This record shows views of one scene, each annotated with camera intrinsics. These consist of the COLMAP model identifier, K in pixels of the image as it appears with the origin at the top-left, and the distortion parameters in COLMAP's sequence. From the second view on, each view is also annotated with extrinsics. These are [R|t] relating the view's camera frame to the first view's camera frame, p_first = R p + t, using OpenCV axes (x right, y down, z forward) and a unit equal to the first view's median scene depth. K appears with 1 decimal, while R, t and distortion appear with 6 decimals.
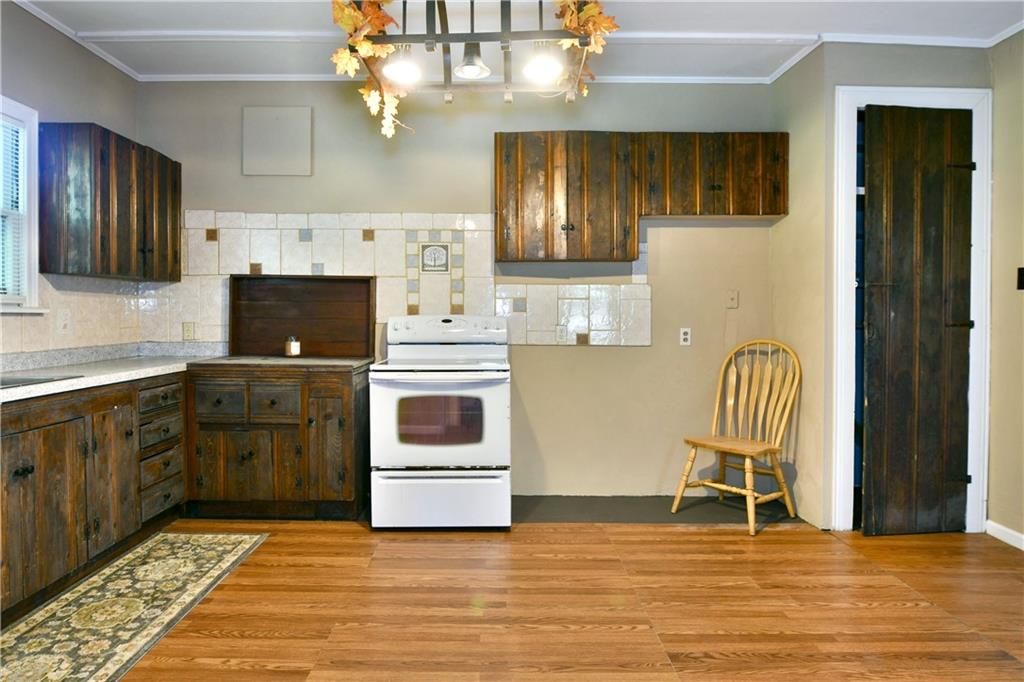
lens RADIAL K [[616.4, 0, 508.8], [0, 616.4, 324.5], [0, 0, 1]] dist [-0.030315, -0.000932]
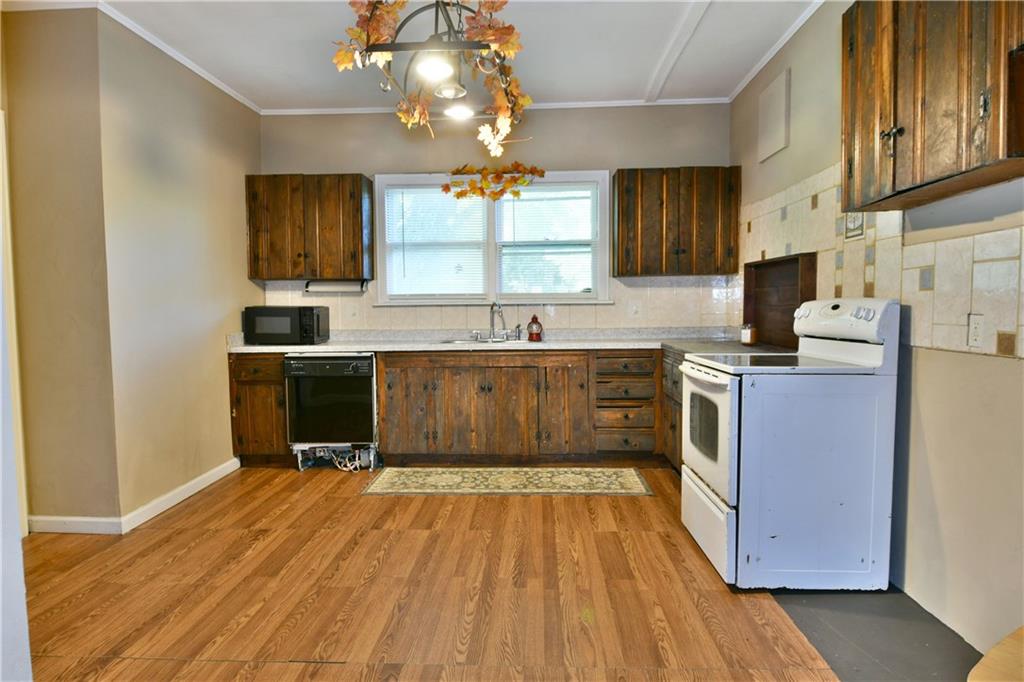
lens RADIAL K [[620.9, 0, 512.0], [0, 620.9, 341.0], [0, 0, 1]] dist [-0.019685, -0.003315]
pose [[-0.060762, 0.049238, -0.996937, 0.796411], [-0.002742, 0.998771, 0.049496, -0.000916], [0.998149, 0.005741, -0.060552, 0.836020]]
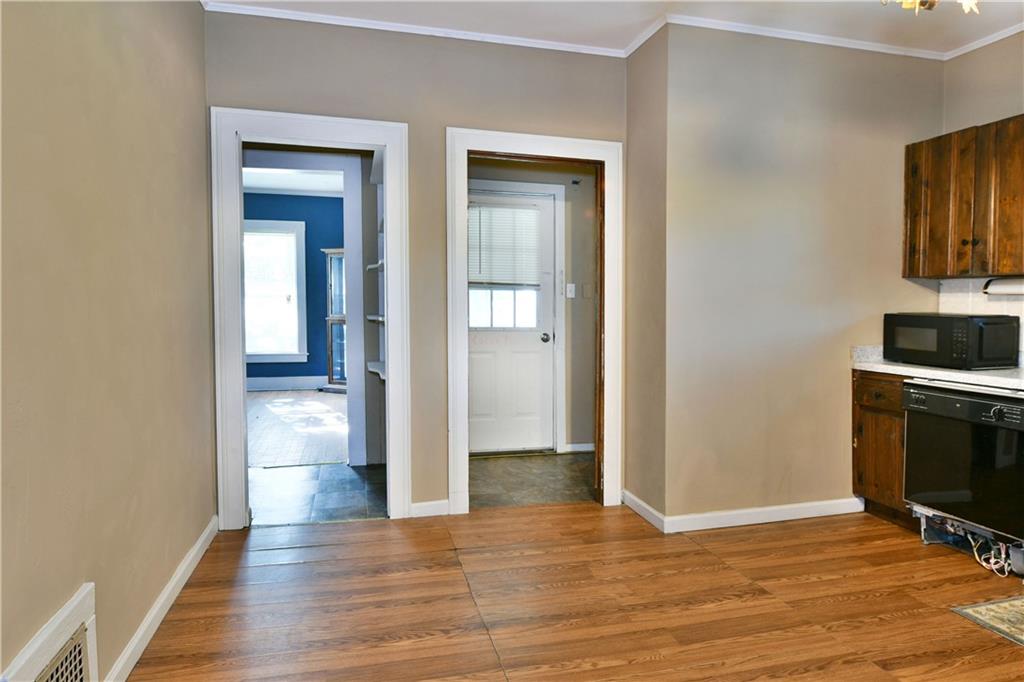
lens RADIAL K [[621.7, 0, 507.9], [0, 621.7, 324.8], [0, 0, 1]] dist [-0.012897, -0.004027]
pose [[-0.974272, -0.003991, -0.225341, 0.334570], [-0.013541, 0.999074, 0.040850, -0.023734], [0.224969, 0.042850, -0.973423, 1.086351]]
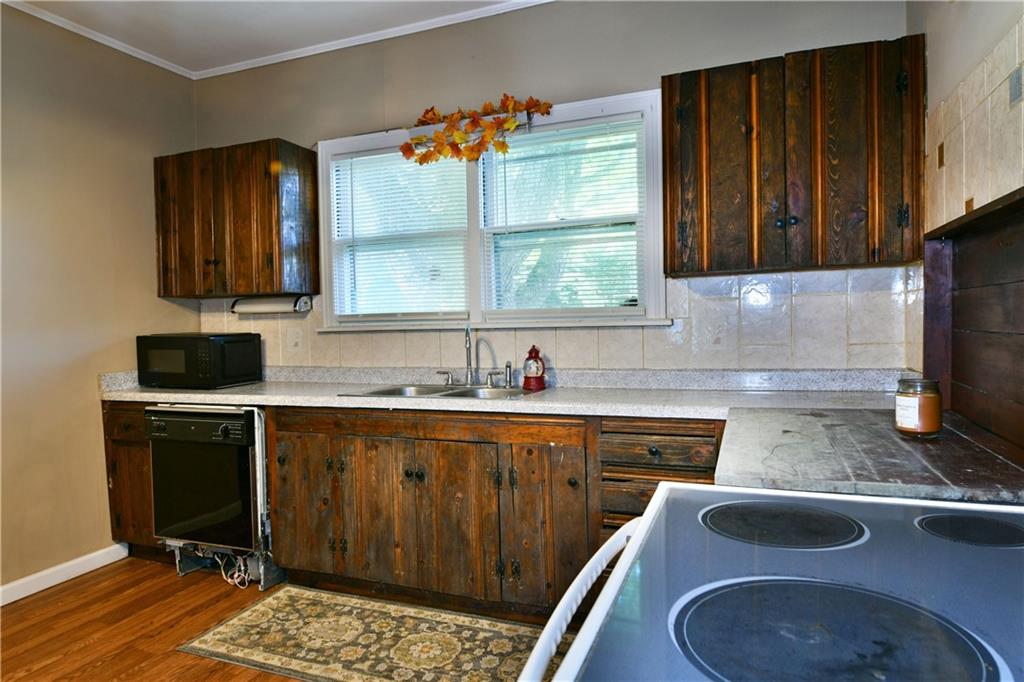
lens RADIAL K [[620.9, 0, 512.0], [0, 620.9, 341.0], [0, 0, 1]] dist [-0.019685, -0.003315]
pose [[-0.380478, 0.027427, -0.924383, 0.121110], [0.007885, 0.999620, 0.026414, -0.020844], [0.924756, 0.002761, -0.380550, 1.113701]]
